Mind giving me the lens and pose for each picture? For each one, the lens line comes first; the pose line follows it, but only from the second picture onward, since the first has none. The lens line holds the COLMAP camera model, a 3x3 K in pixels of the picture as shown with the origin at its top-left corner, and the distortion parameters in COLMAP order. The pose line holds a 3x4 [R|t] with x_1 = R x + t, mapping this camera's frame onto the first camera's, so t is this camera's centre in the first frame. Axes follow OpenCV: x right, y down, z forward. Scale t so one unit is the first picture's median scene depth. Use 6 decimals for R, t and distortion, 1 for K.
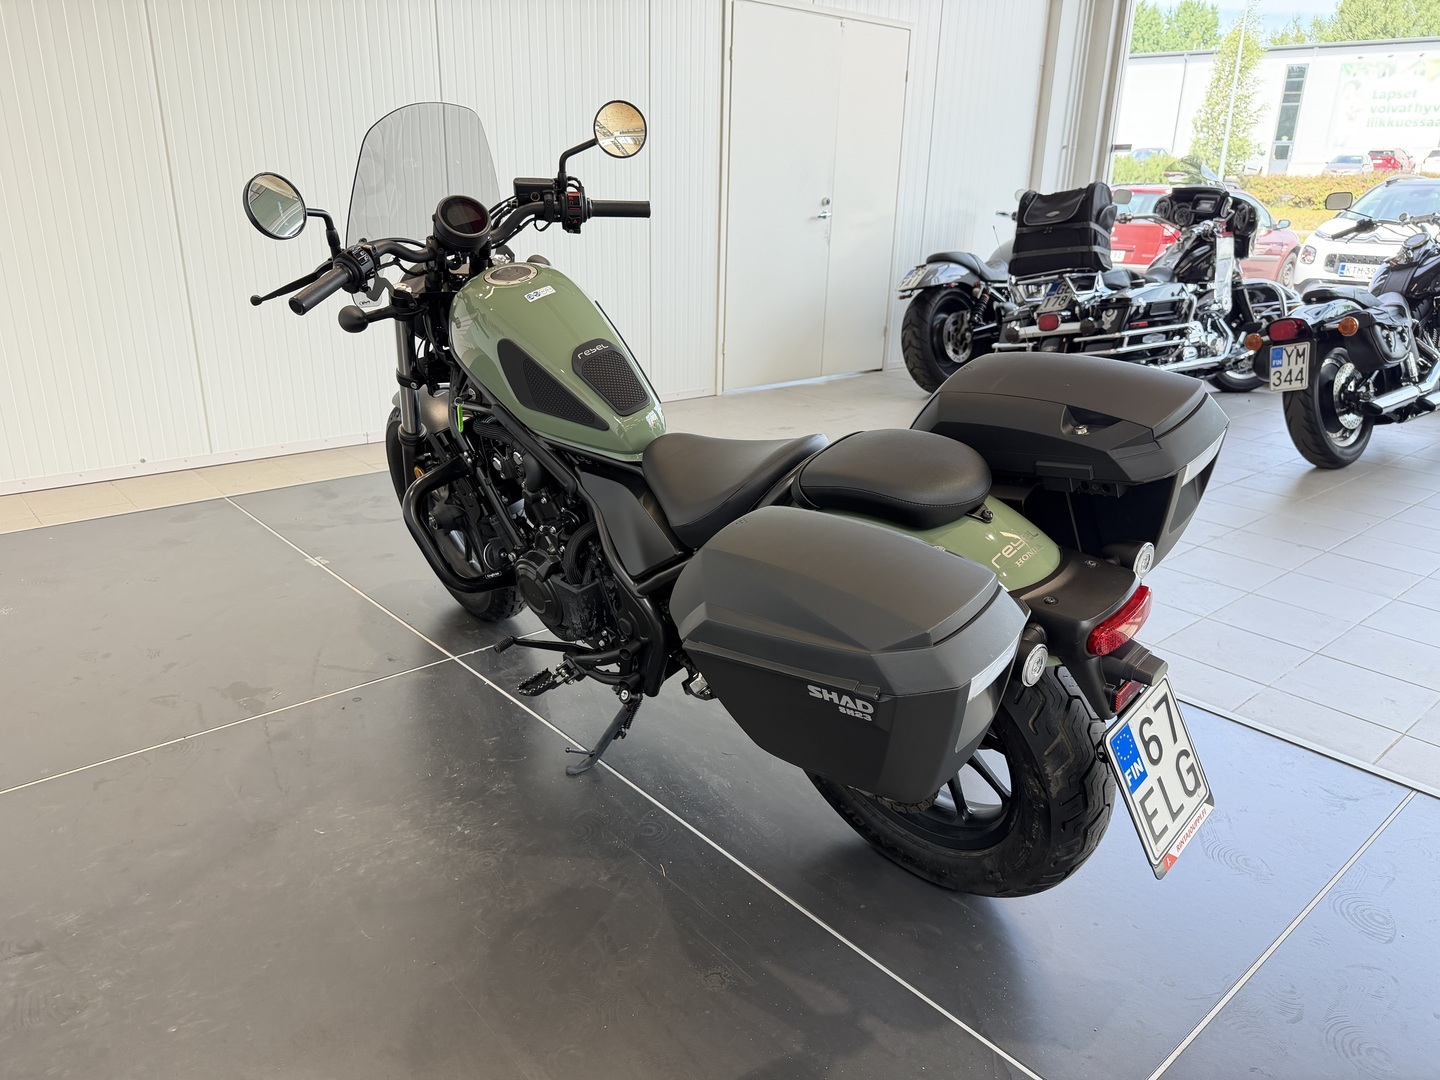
lens RADIAL K [[1035.4, 0, 721.6], [0, 1035.4, 531.5], [0, 0, 1]] dist [0.058426, -0.041995]
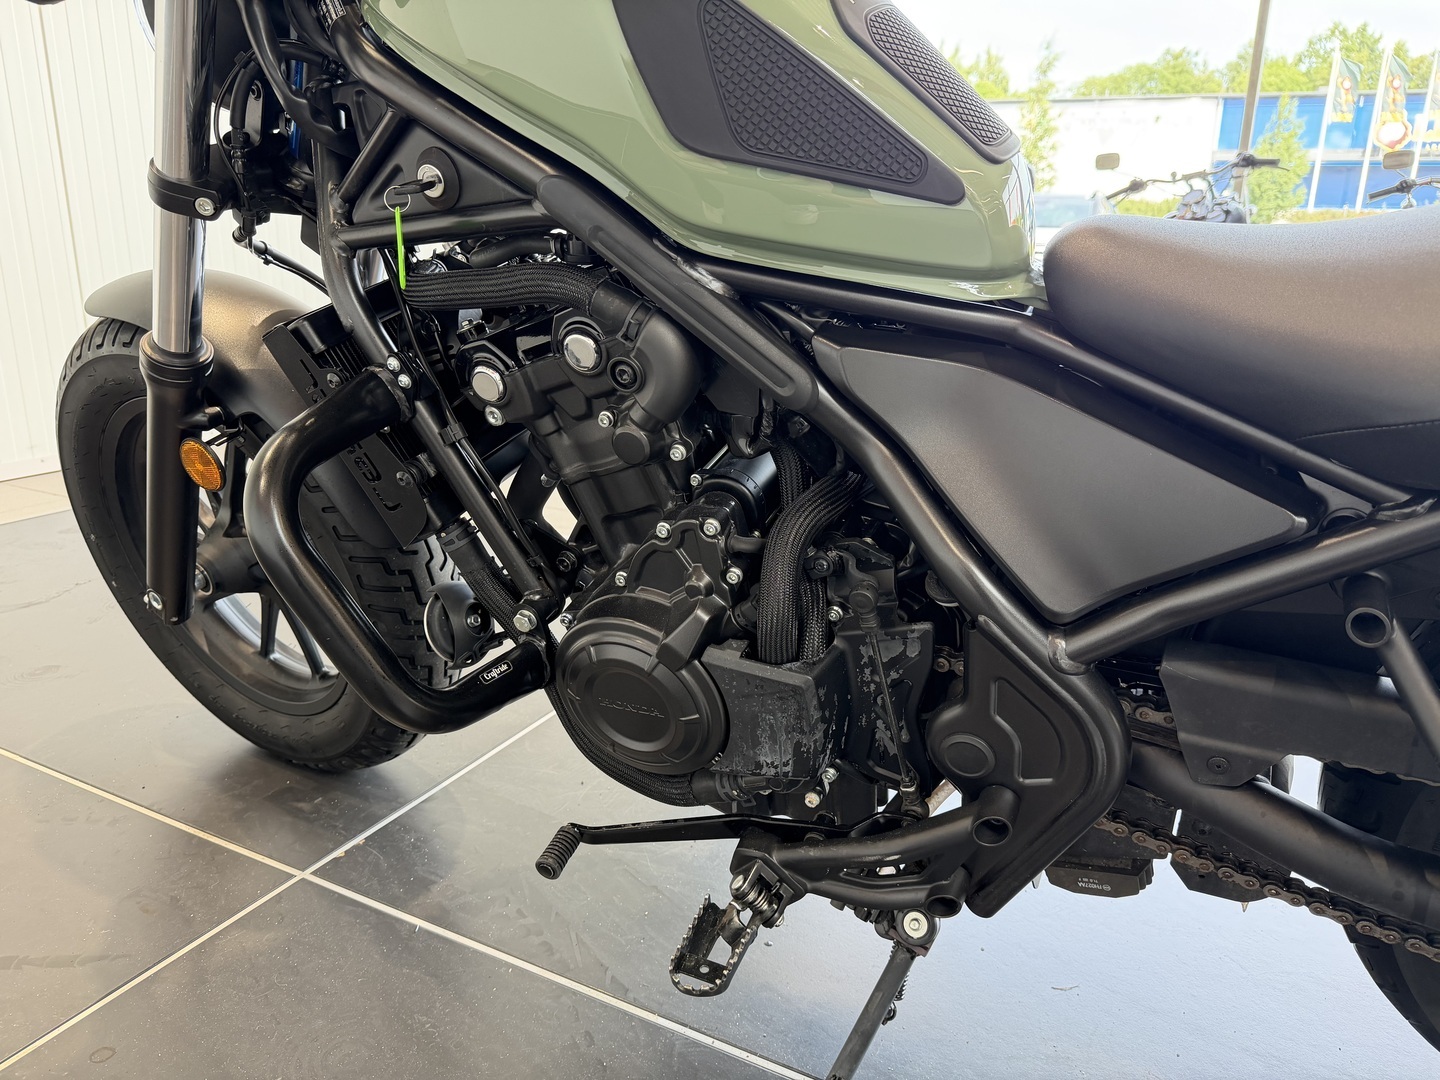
lens RADIAL K [[1030.8, 0, 719.5], [0, 1030.8, 524.0], [0, 0, 1]] dist [0.054672, -0.096797]
pose [[0.933784, -0.099242, 0.343799, -0.279759], [0.116192, 0.992803, -0.029000, 0.008298], [-0.338447, 0.067026, 0.938595, 0.629665]]
